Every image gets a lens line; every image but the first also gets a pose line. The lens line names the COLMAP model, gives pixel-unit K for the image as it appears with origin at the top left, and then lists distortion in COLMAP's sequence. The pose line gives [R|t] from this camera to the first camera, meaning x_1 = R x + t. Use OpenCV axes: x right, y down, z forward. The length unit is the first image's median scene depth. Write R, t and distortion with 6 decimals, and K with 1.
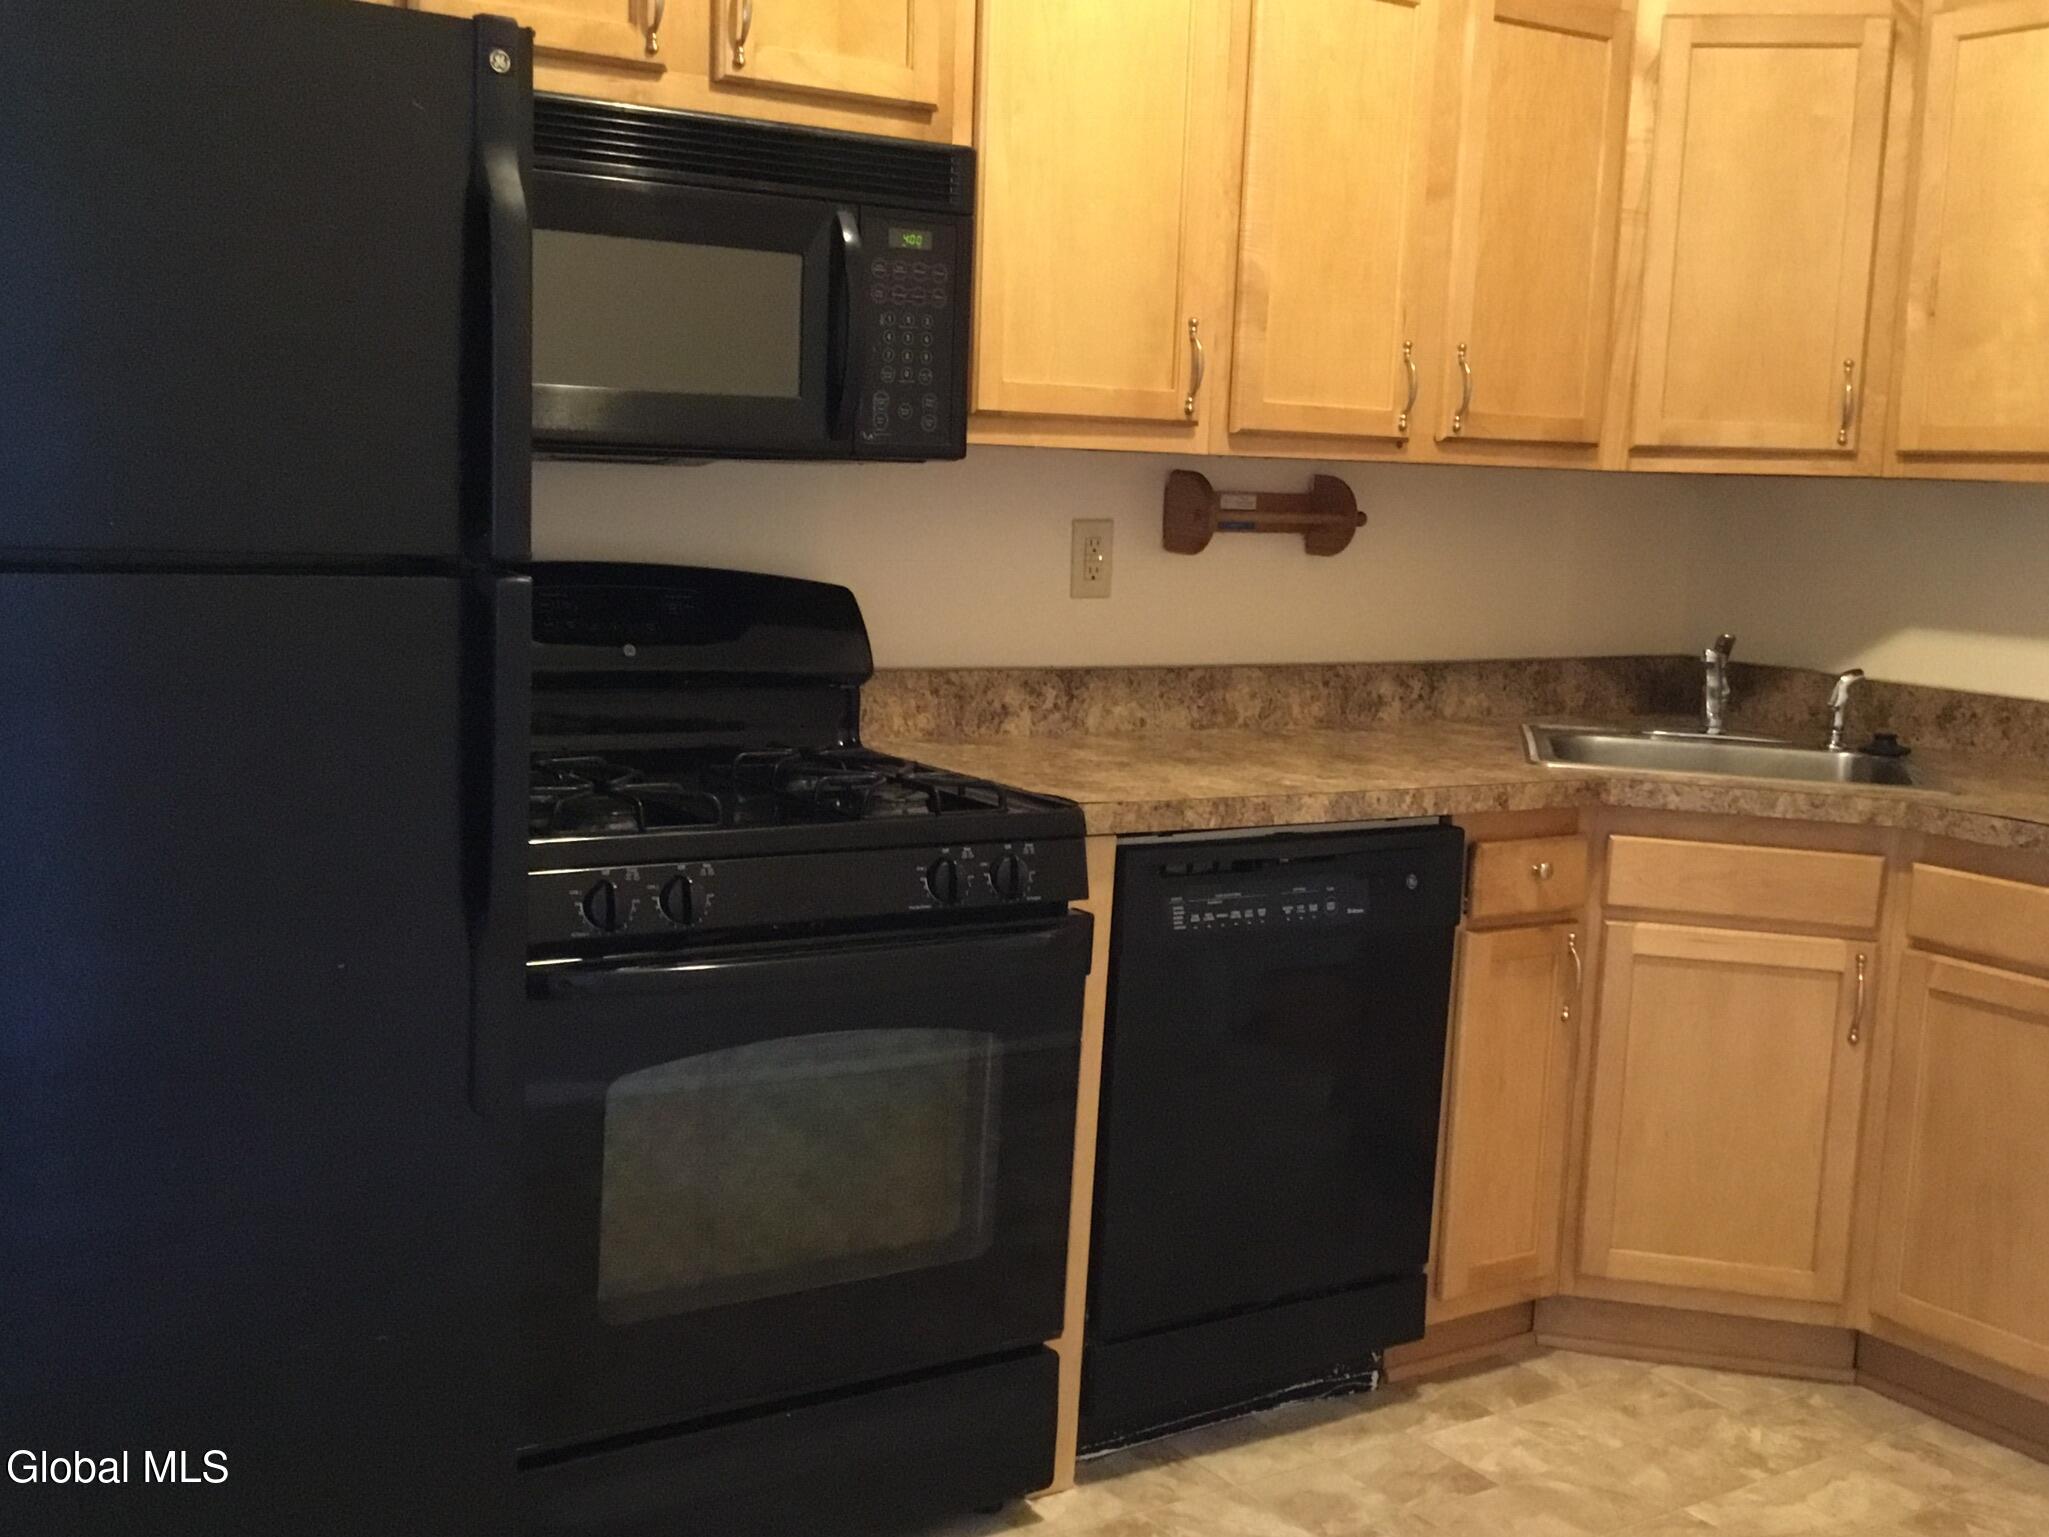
lens RADIAL K [[2280.3, 0, 1024.5], [0, 2280.3, 768.5], [0, 0, 1]] dist [0.141517, -0.312705]
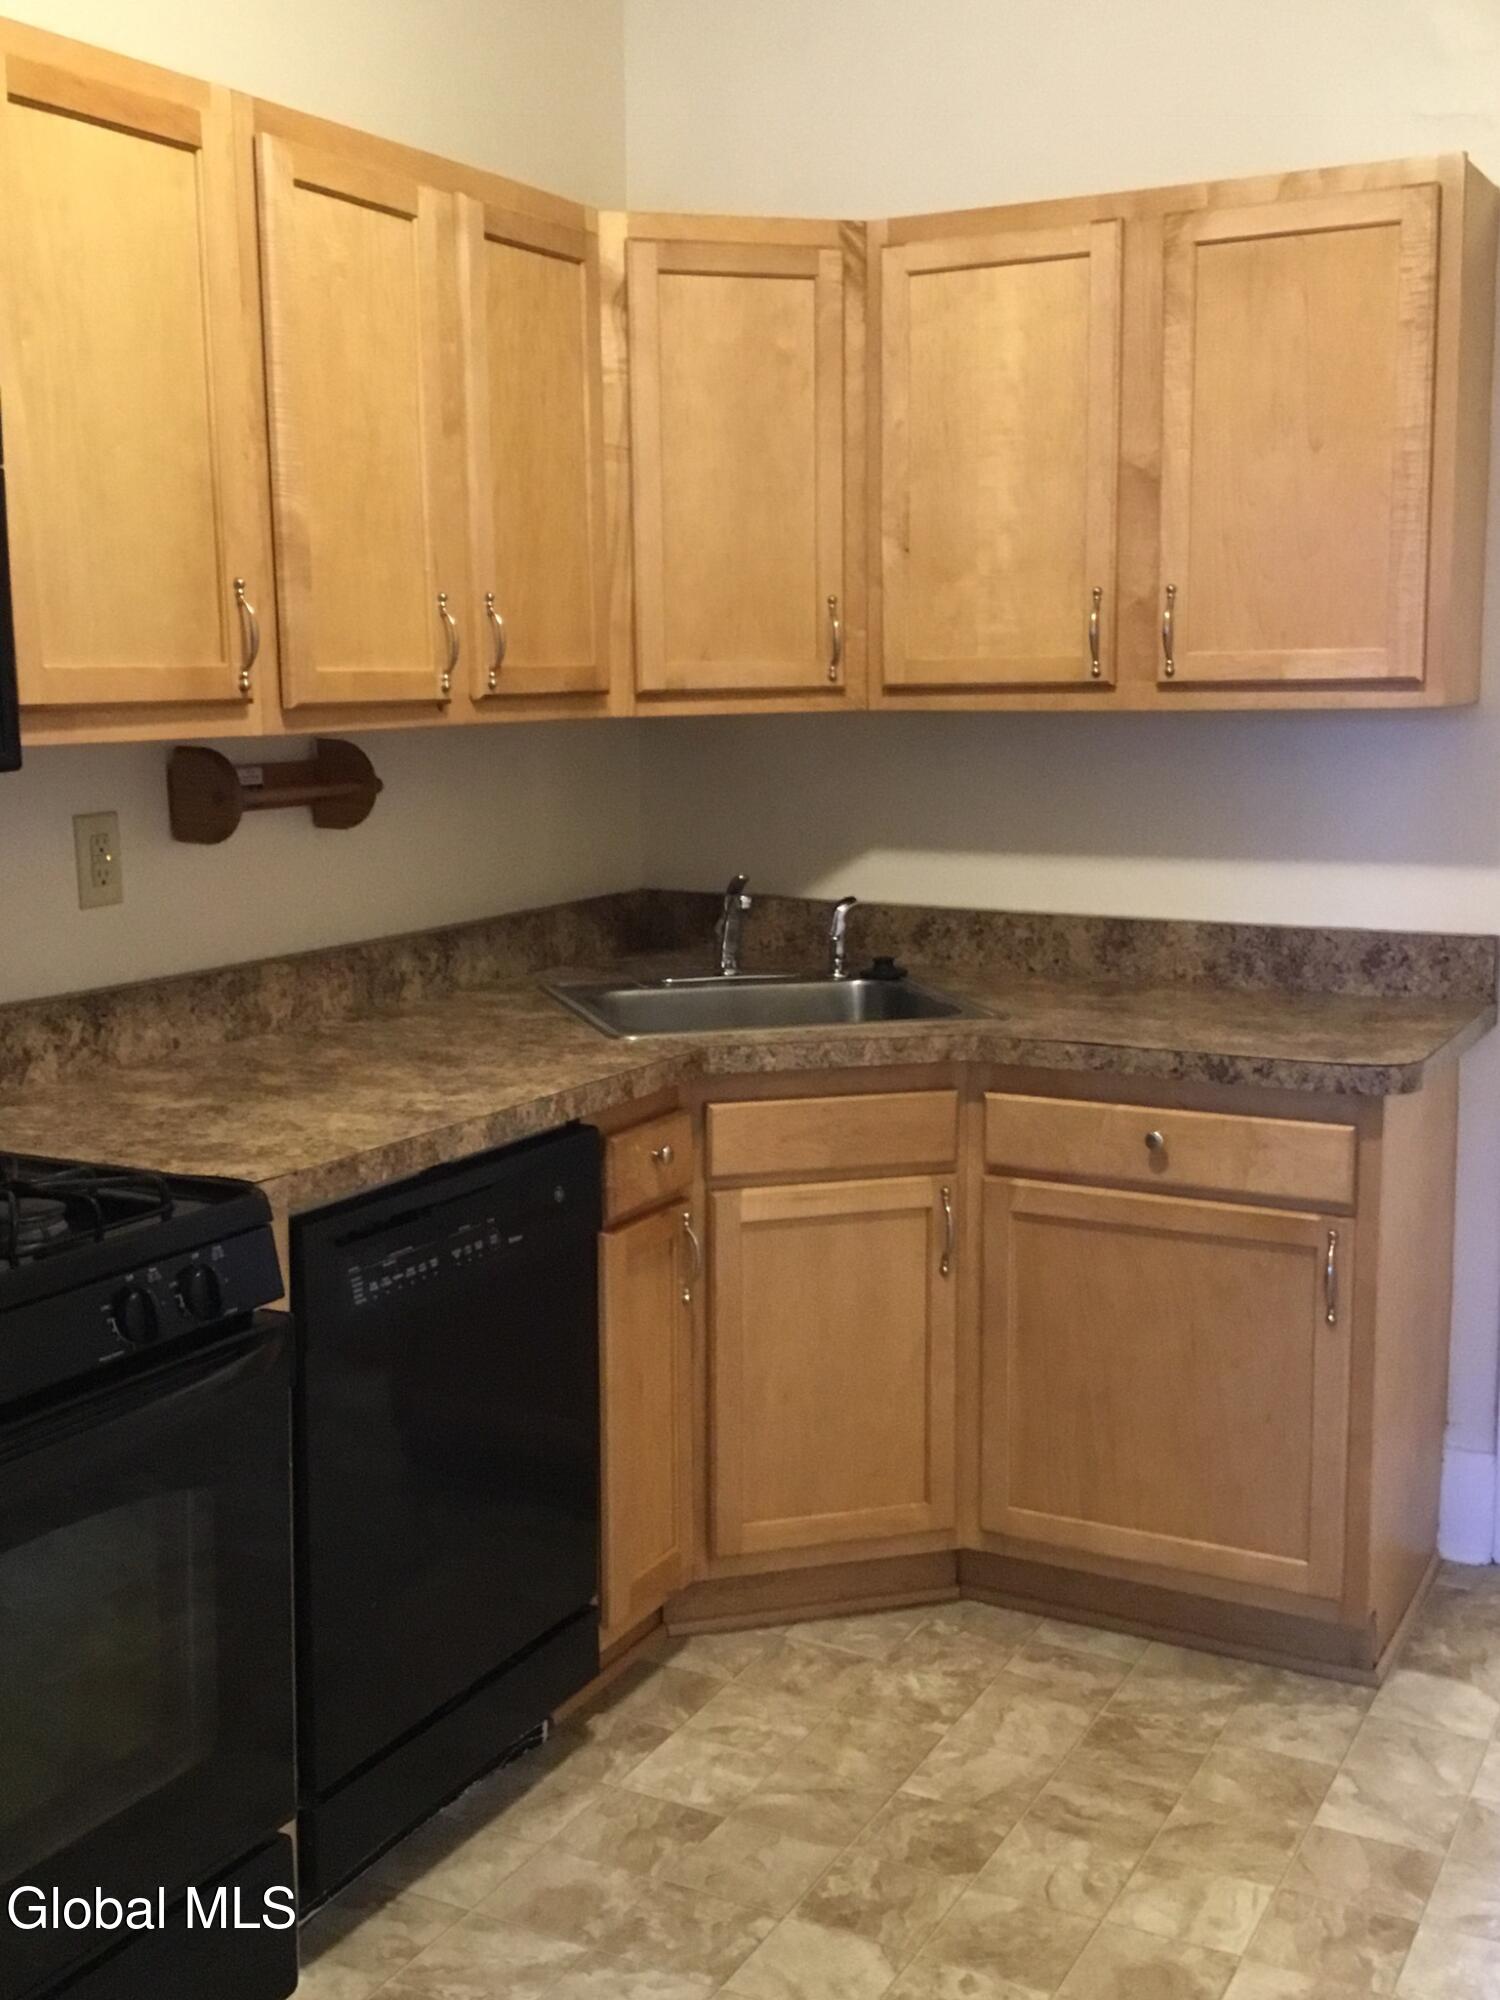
lens RADIAL K [[2225.8, 0, 750.0], [0, 2225.8, 1000.0], [0, 0, 1]] dist [0.141517, -0.312705]
pose [[0.880840, -0.119367, 0.458119, -0.149399], [0.106085, 0.992850, 0.054723, -0.062591], [-0.461375, 0.000397, 0.887205, 0.162331]]
